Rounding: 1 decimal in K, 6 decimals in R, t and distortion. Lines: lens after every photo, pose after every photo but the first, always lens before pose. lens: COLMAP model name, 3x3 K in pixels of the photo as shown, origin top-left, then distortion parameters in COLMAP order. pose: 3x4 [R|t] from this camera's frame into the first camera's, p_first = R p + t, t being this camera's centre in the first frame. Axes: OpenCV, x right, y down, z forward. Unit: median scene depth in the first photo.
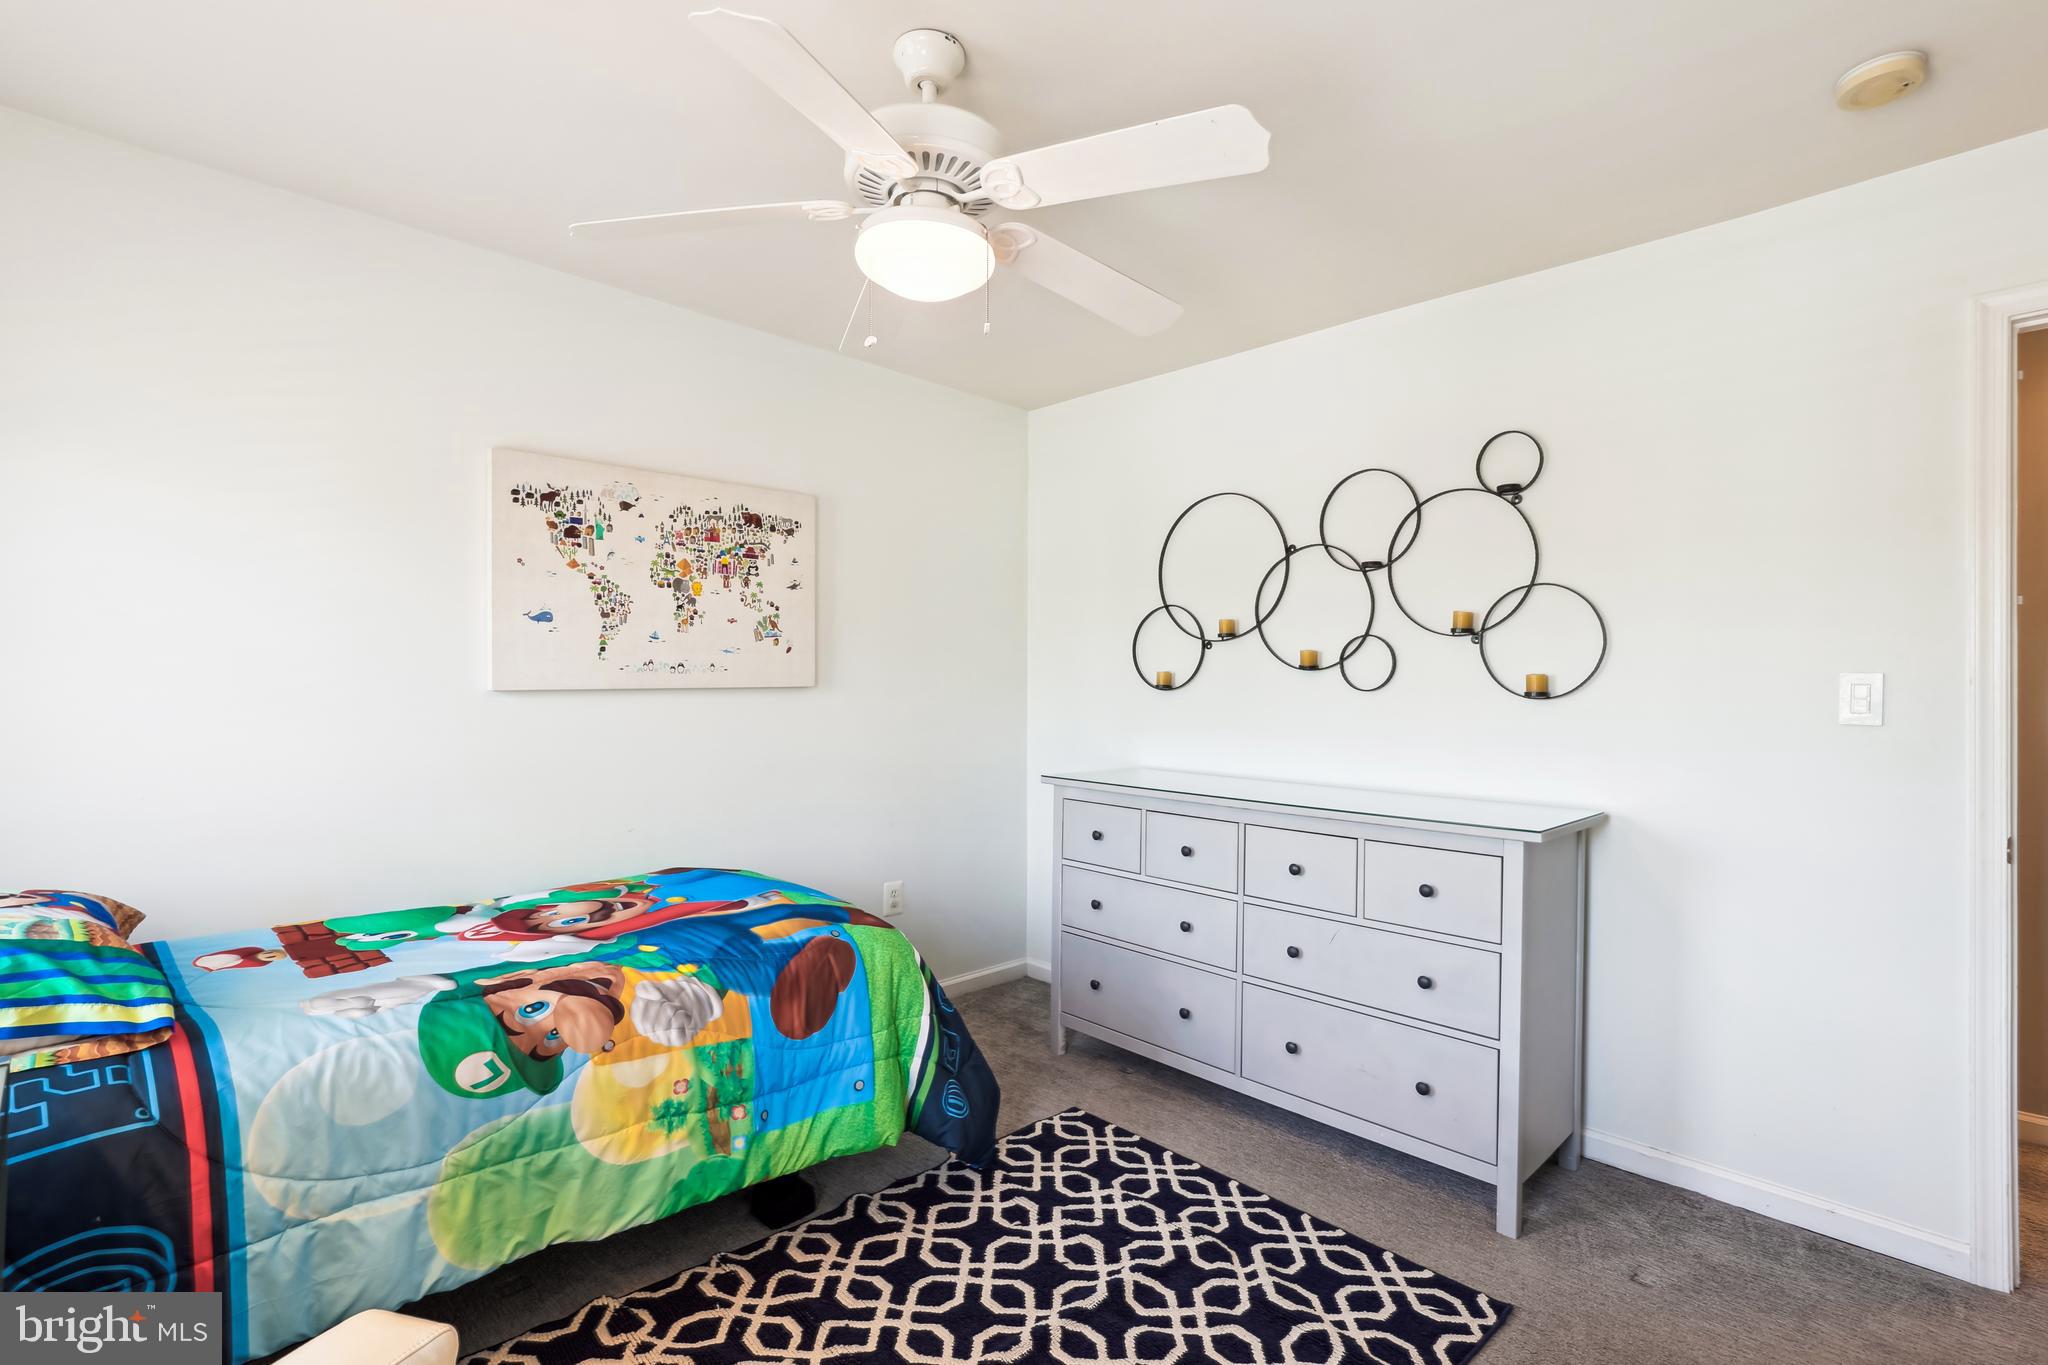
lens RADIAL K [[951.6, 0, 1017.2], [0, 951.6, 685.5], [0, 0, 1]] dist [-0.012217, 0.007006]
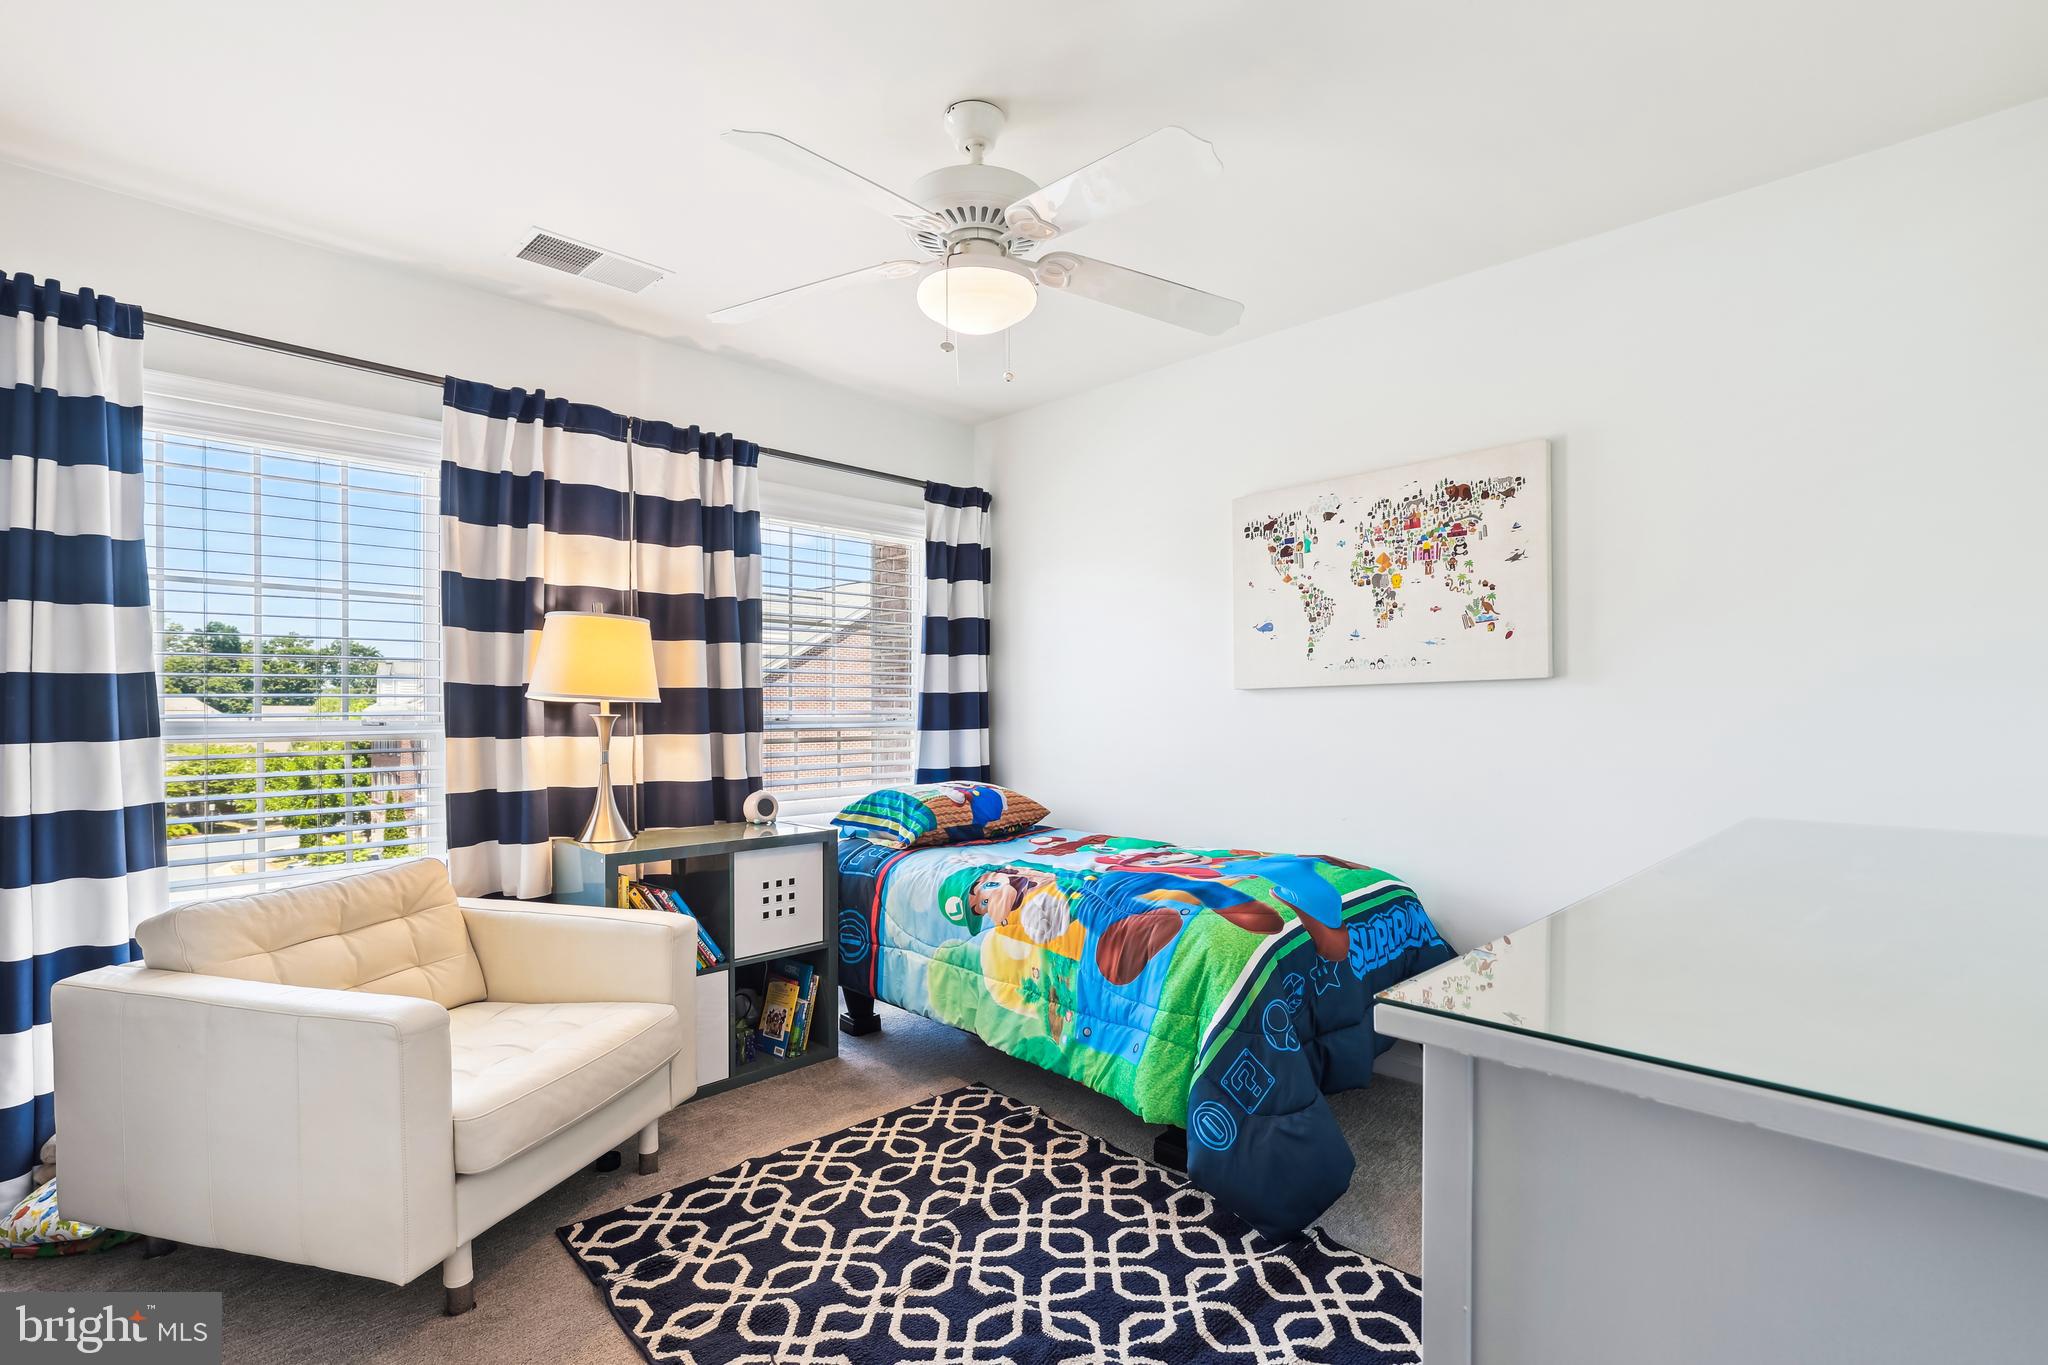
lens RADIAL K [[951.6, 0, 1054.1], [0, 951.6, 732.0], [0, 0, 1]] dist [-0.012217, 0.007006]
pose [[0.035816, 0.010754, -0.999301, 0.656158], [-0.001335, 0.999942, 0.010713, 0.044722], [0.999358, 0.000950, 0.035828, 0.649329]]
